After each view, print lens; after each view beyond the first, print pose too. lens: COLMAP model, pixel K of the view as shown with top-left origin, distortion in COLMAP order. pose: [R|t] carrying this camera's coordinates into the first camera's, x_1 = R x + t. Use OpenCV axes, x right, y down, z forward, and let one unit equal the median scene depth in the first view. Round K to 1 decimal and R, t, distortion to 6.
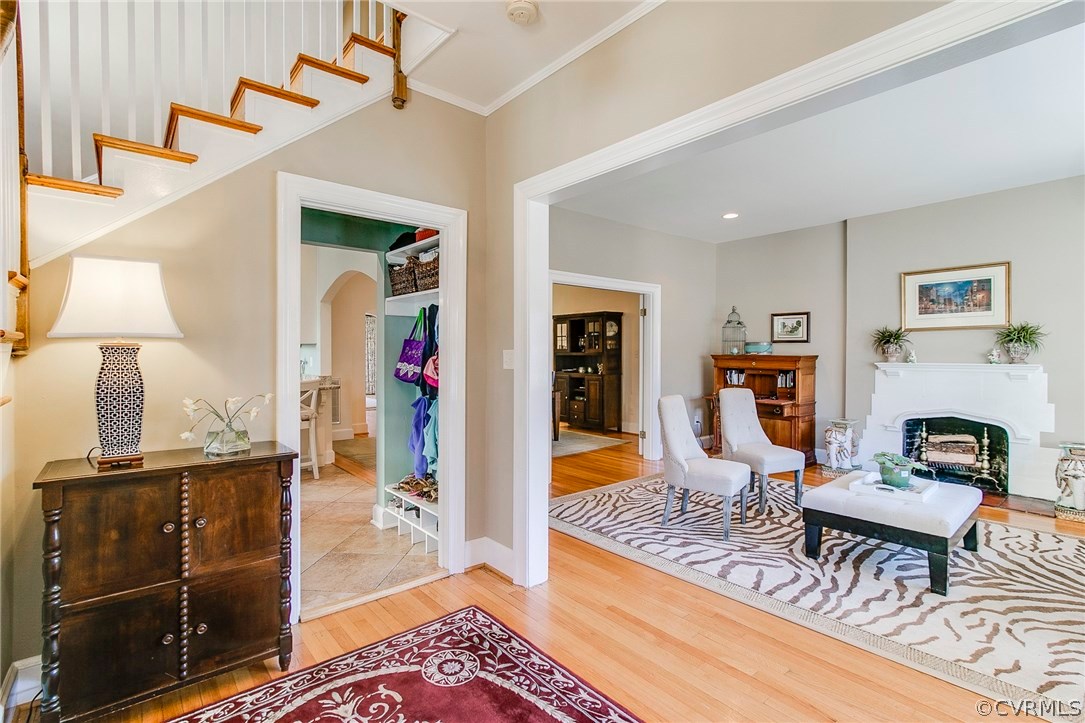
lens RADIAL K [[500.8, 0, 545.5], [0, 500.8, 358.7], [0, 0, 1]] dist [0.001979, 0.001413]
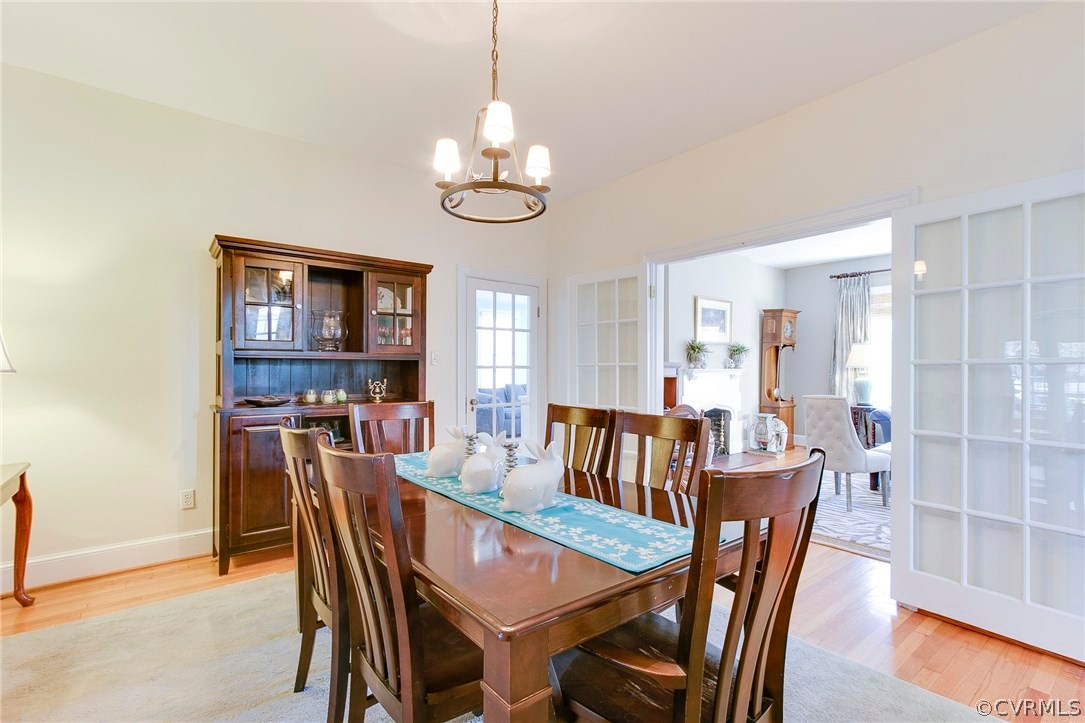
lens RADIAL K [[499.7, 0, 547.5], [0, 499.7, 365.1], [0, 0, 1]] dist [0.000336, 0.000763]
pose [[0.029259, 0.002429, 0.999569, -0.575243], [0.007283, 0.999970, -0.002643, -0.000440], [-0.999545, 0.007357, 0.029241, 1.462654]]
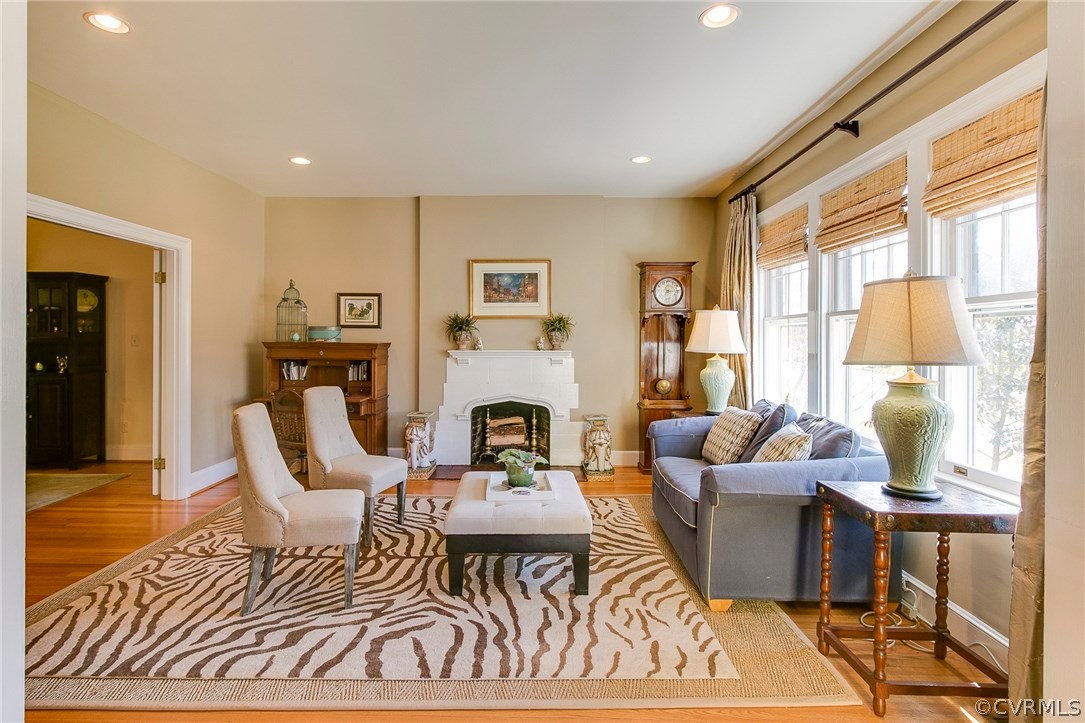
lens RADIAL K [[550.4, 0, 524.7], [0, 550.4, 343.2], [0, 0, 1]] dist [-0.003866, 0.000479]
pose [[0.662072, -0.001173, 0.749439, -0.037255], [0.005588, 0.999979, -0.003371, -0.001592], [-0.749419, 0.006420, 0.662065, 0.219792]]
